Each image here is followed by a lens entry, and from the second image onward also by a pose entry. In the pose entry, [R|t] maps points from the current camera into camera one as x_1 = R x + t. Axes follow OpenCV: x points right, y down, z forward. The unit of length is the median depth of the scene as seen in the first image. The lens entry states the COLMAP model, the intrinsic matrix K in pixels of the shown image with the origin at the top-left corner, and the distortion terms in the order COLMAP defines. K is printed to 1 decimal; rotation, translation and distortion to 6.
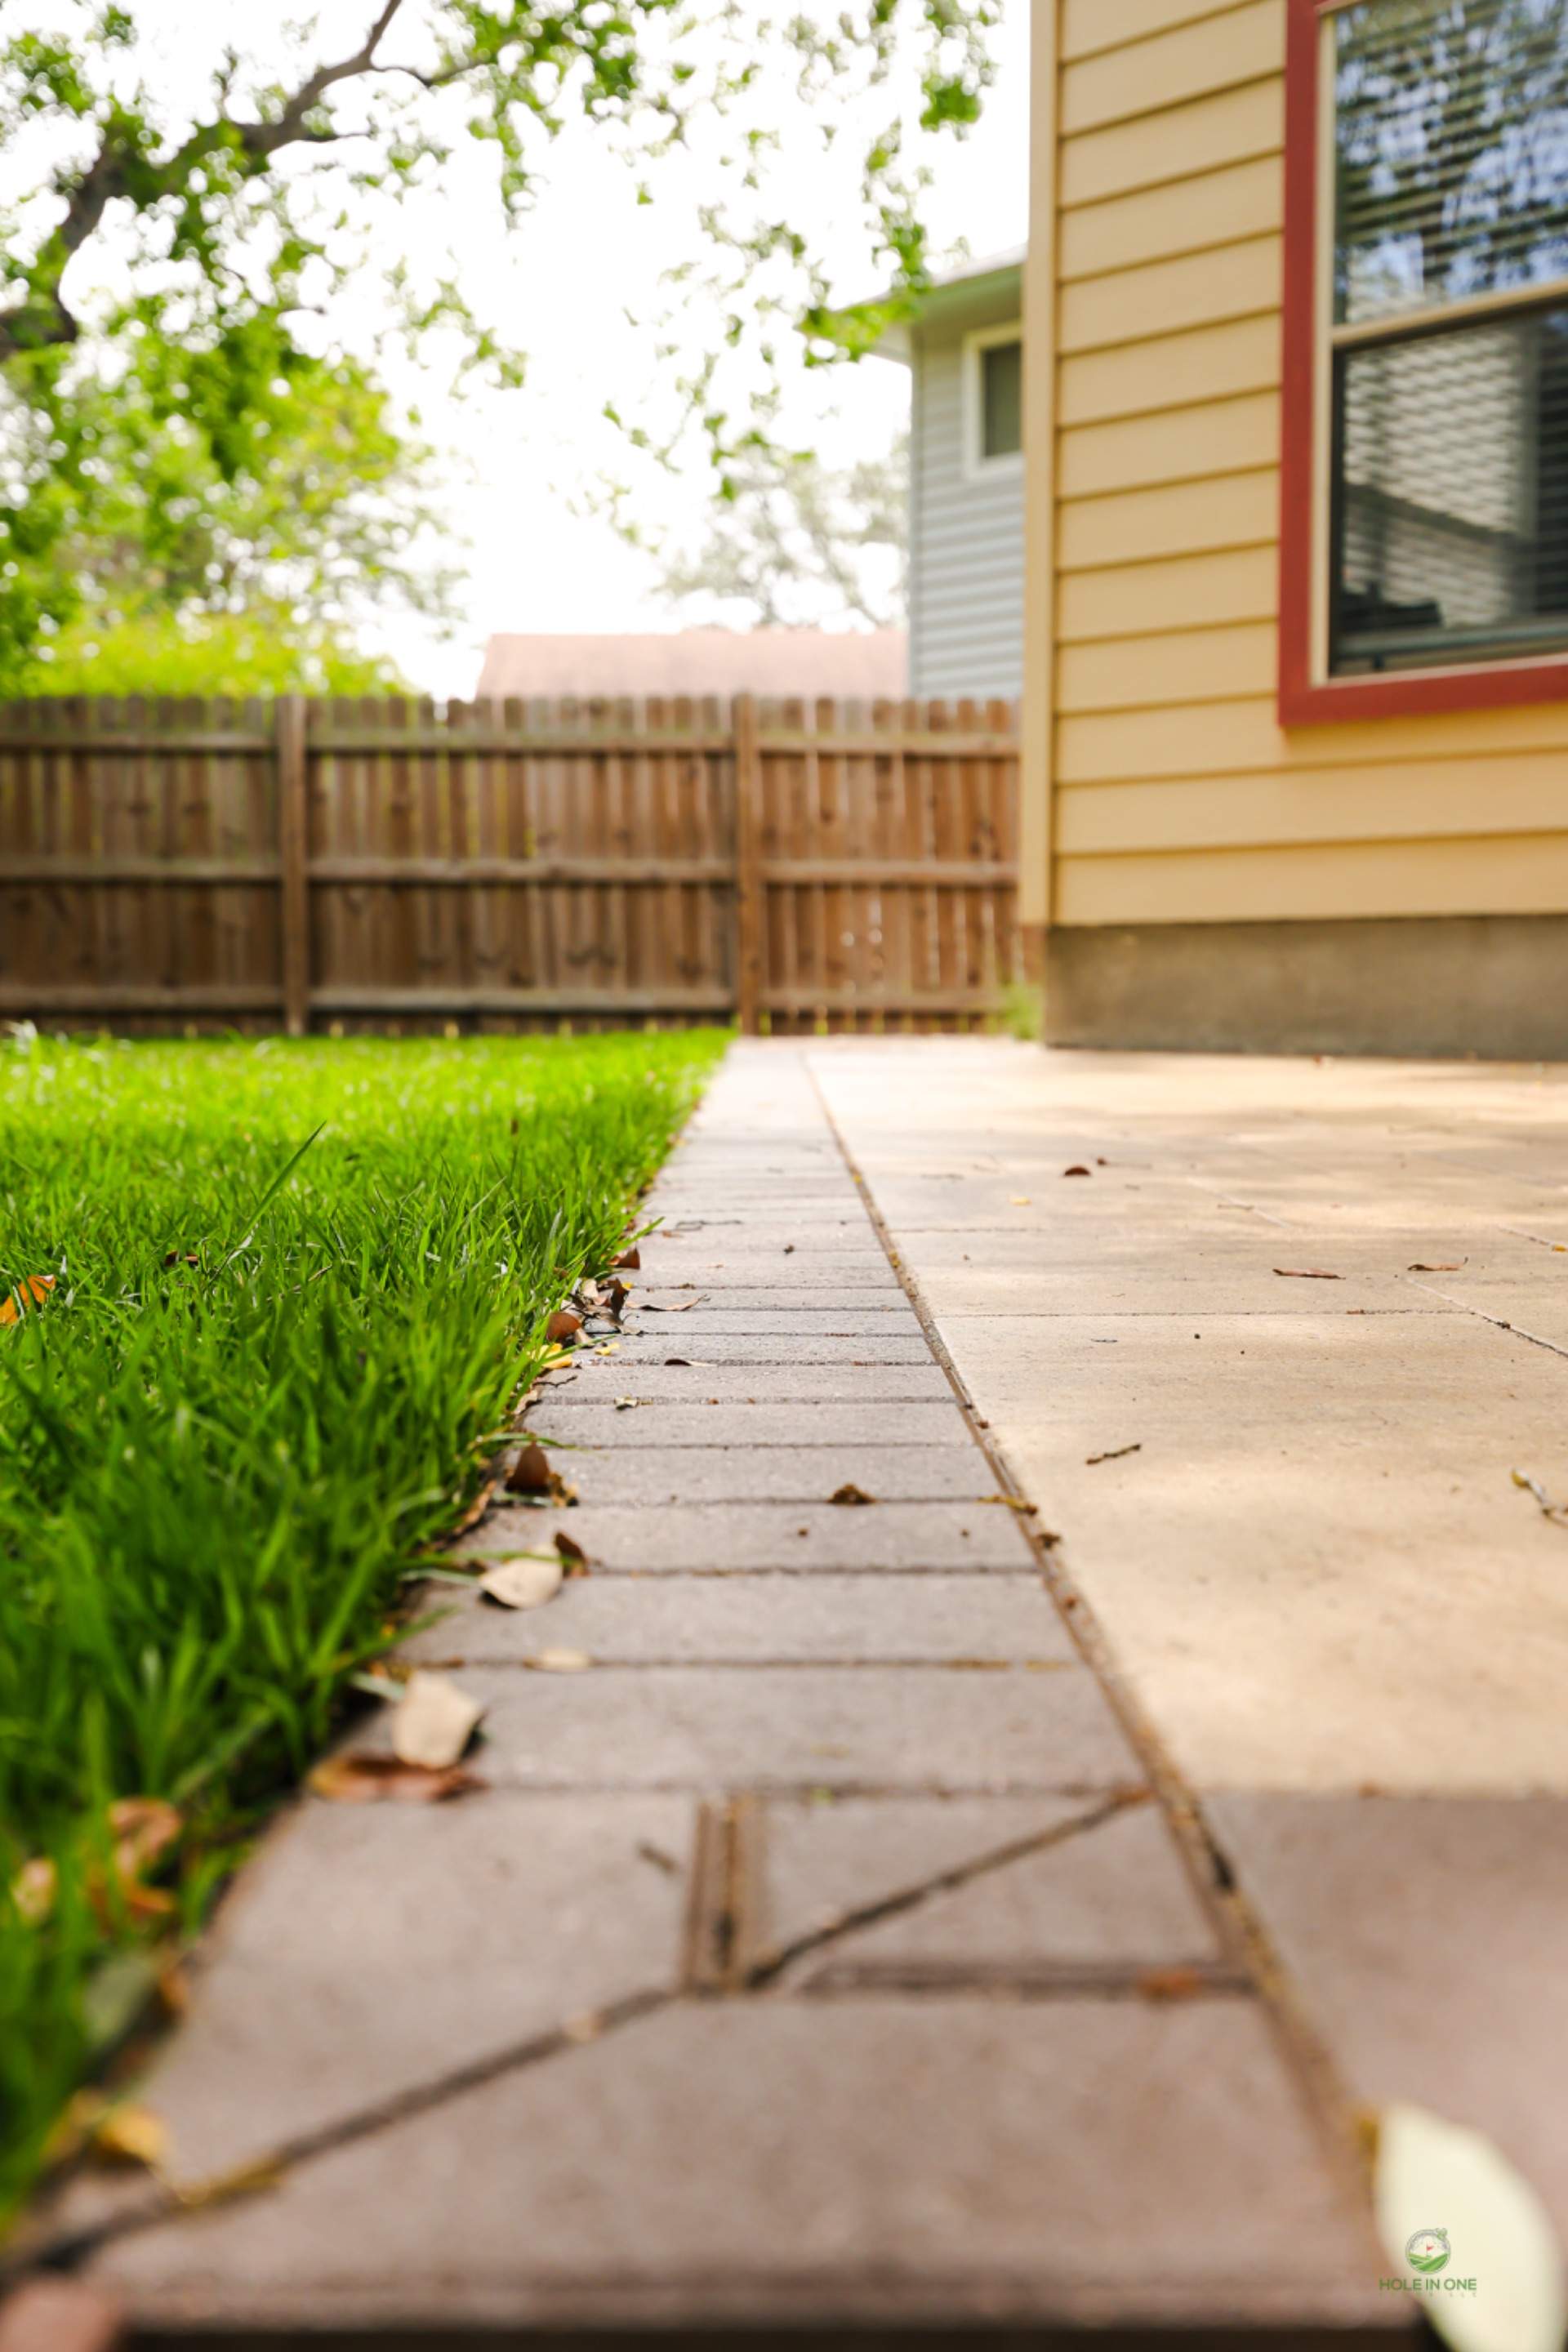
lens RADIAL K [[2285.7, 0, 801.3], [0, 2285.7, 1196.6], [0, 0, 1]] dist [0.002212, -0.004018]
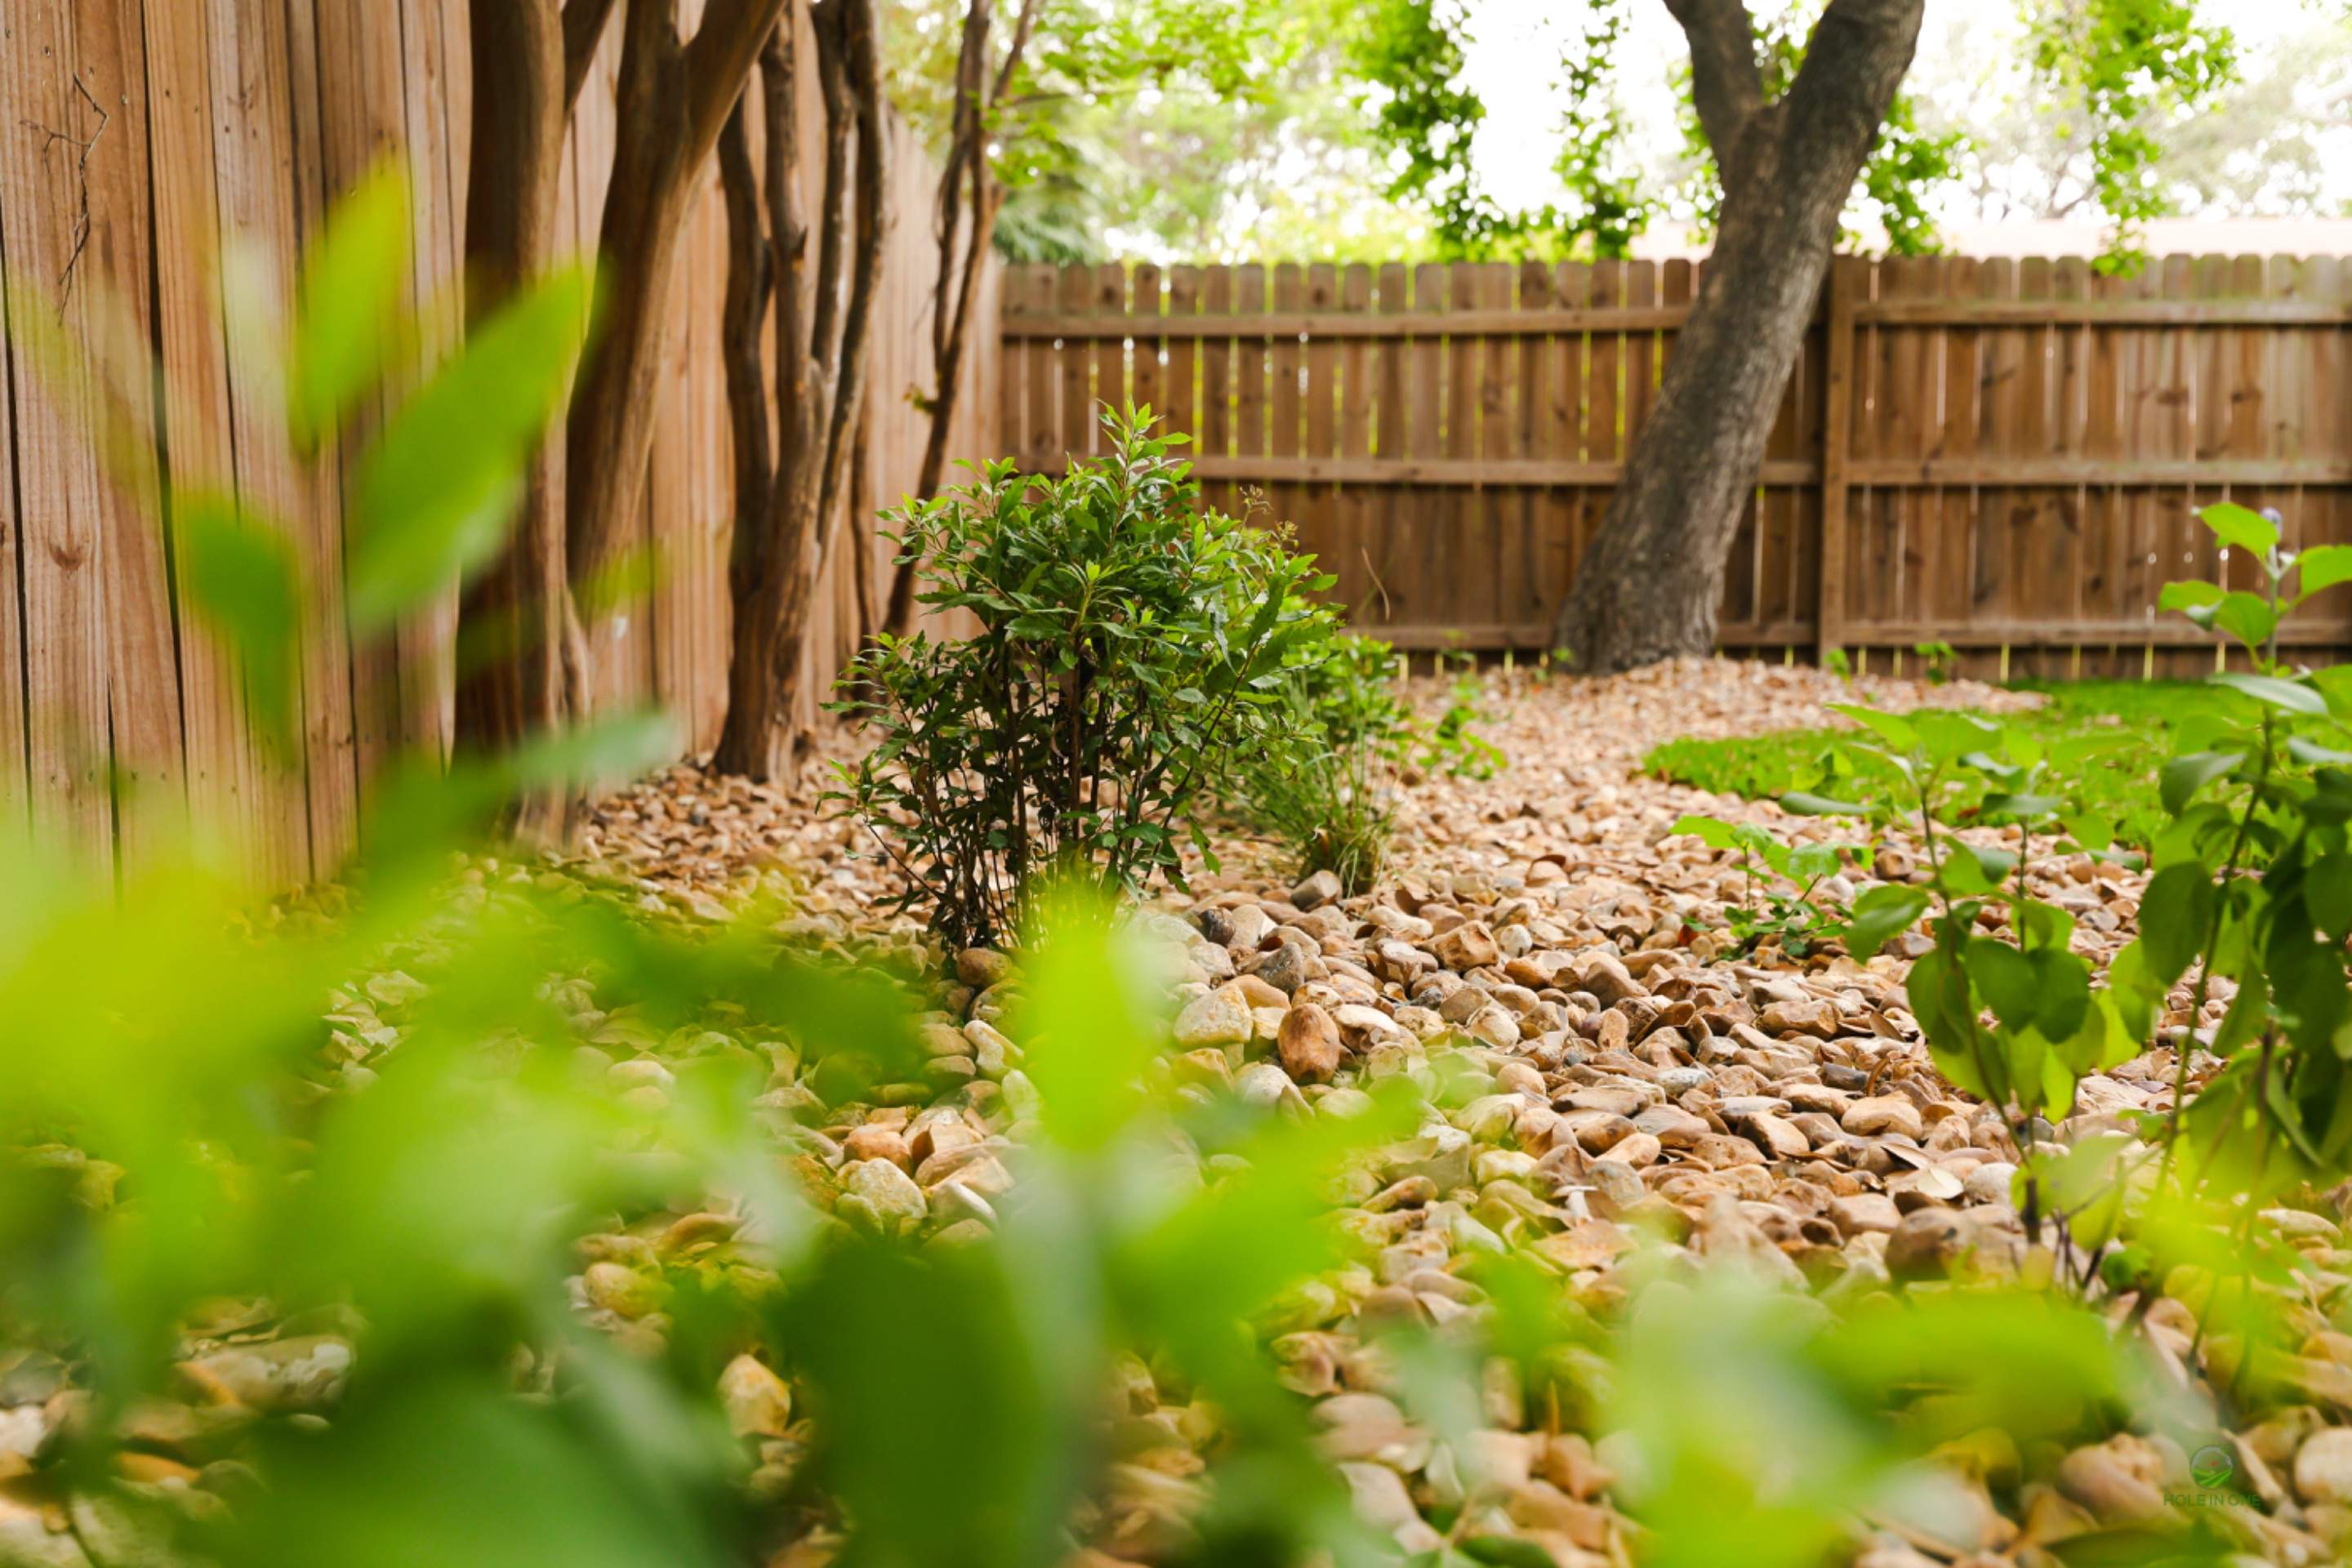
lens RADIAL K [[2258.8, 0, 1161.9], [0, 2258.8, 783.9], [0, 0, 1]] dist [-0.005023, 0.013388]
pose [[0.997343, 0.006850, -0.072528, -1.024919], [-0.007727, 0.999900, -0.011813, -0.036792], [0.072440, 0.012342, 0.997296, 0.318348]]
